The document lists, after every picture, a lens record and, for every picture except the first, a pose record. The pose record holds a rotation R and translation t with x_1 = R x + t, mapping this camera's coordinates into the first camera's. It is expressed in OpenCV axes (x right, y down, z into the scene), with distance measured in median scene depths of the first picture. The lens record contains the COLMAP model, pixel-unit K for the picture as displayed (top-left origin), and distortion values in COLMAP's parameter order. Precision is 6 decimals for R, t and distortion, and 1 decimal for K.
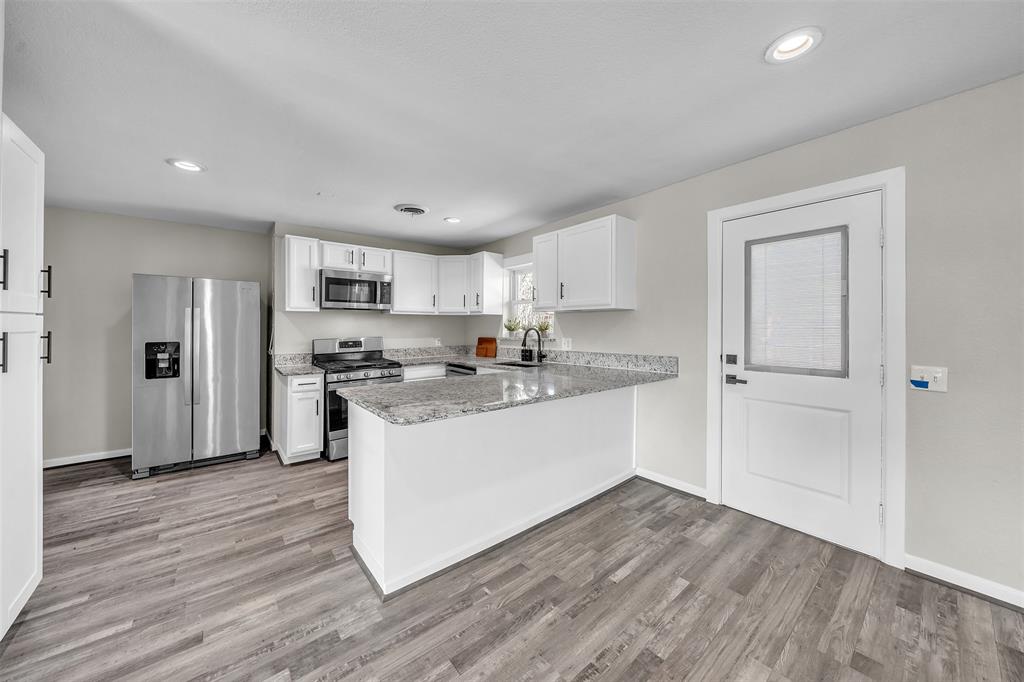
lens RADIAL K [[359.3, 0, 503.4], [0, 359.3, 327.0], [0, 0, 1]] dist [-0.007379, -0.000469]
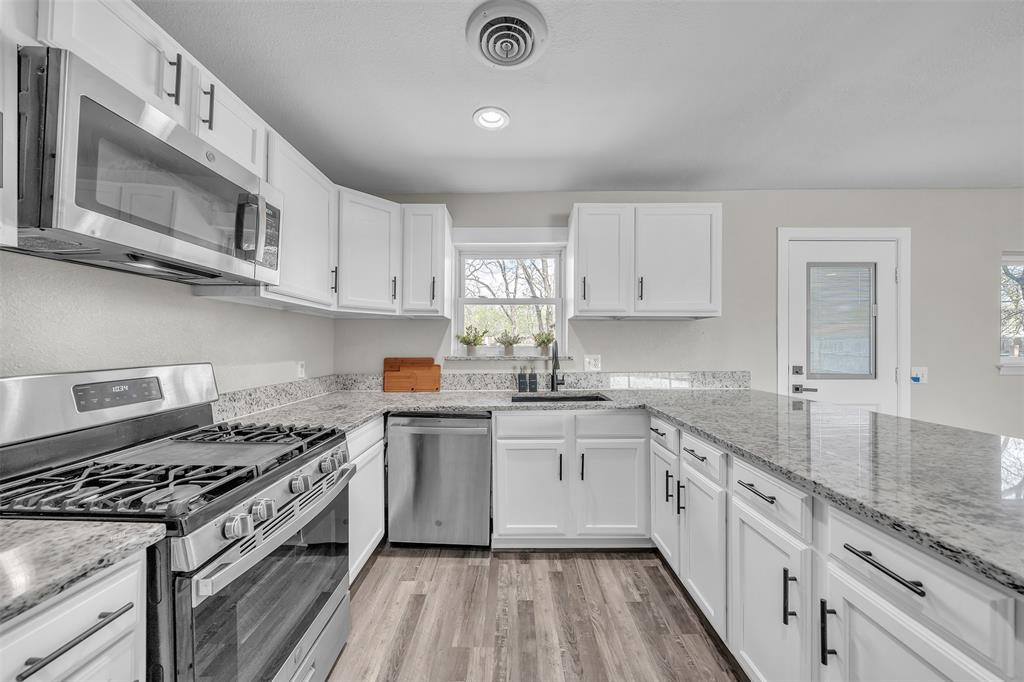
lens RADIAL K [[359.3, 0, 514.2], [0, 359.3, 346.8], [0, 0, 1]] dist [-0.007379, -0.000469]
pose [[0.635905, -0.000121, 0.771767, -0.548528], [-0.002482, 0.999994, 0.002202, 0.014900], [-0.771763, -0.003316, 0.635901, 0.728107]]
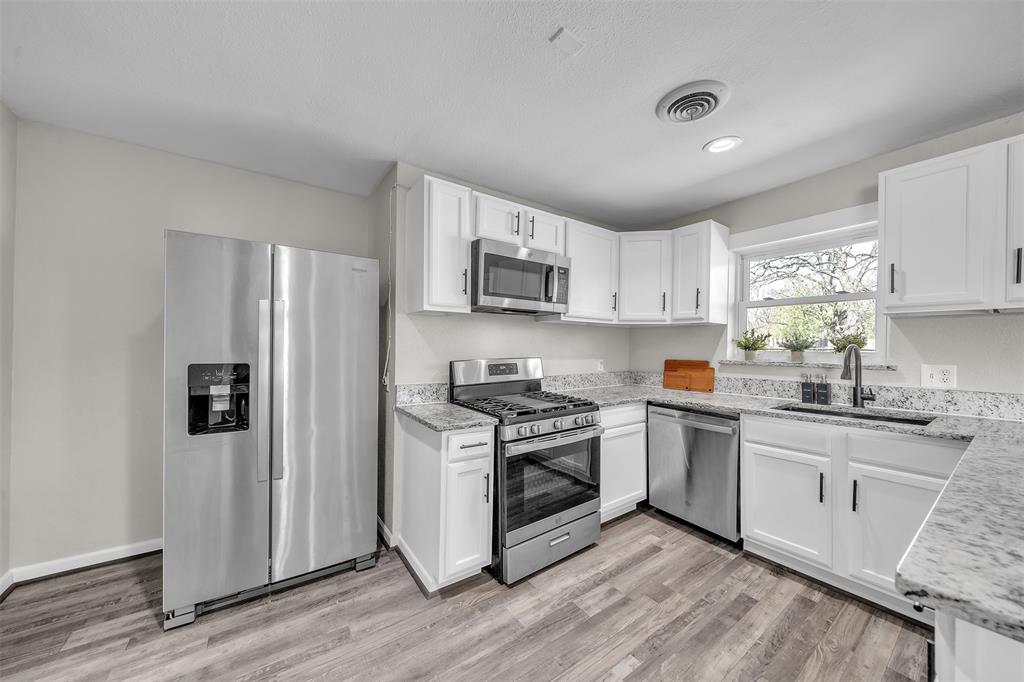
lens RADIAL K [[359.3, 0, 503.5], [0, 359.3, 348.4], [0, 0, 1]] dist [-0.007379, -0.000469]
pose [[0.997068, 0.010944, -0.075739, -0.467755], [-0.010556, 0.999929, 0.005530, 0.011774], [0.075794, -0.004714, 0.997112, 0.475838]]
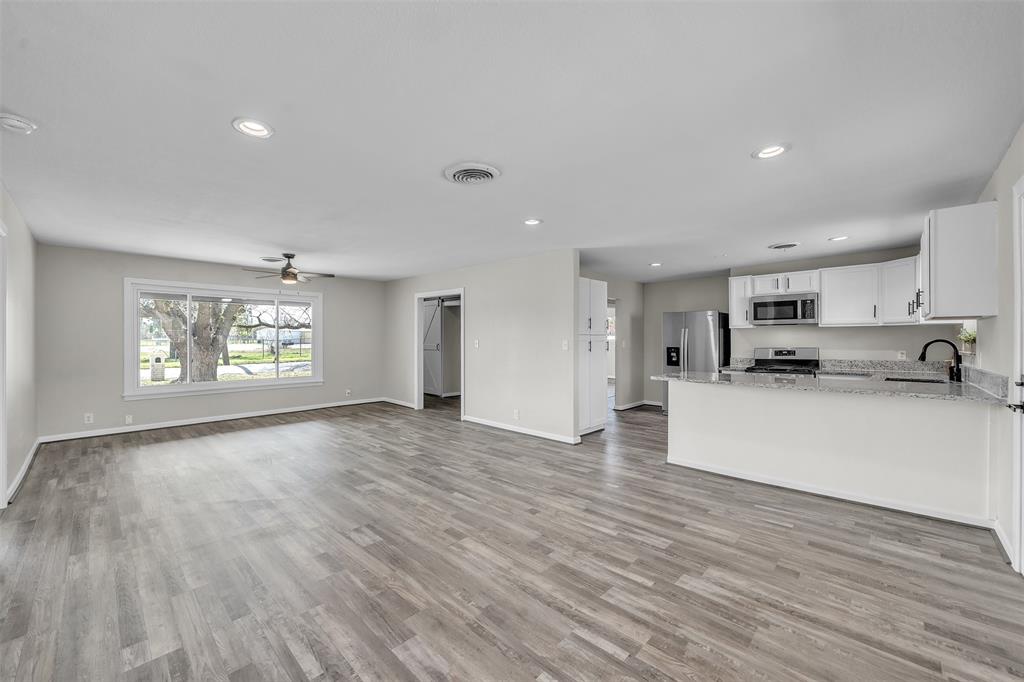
lens RADIAL K [[397.6, 0, 513.4], [0, 397.6, 341.7], [0, 0, 1]] dist [-0.000396, 0.000055]
pose [[0.136687, 0.004712, -0.990603, 0.986195], [0.002312, 0.999984, 0.005076, 0.001054], [0.990612, -0.002984, 0.136674, -0.132584]]
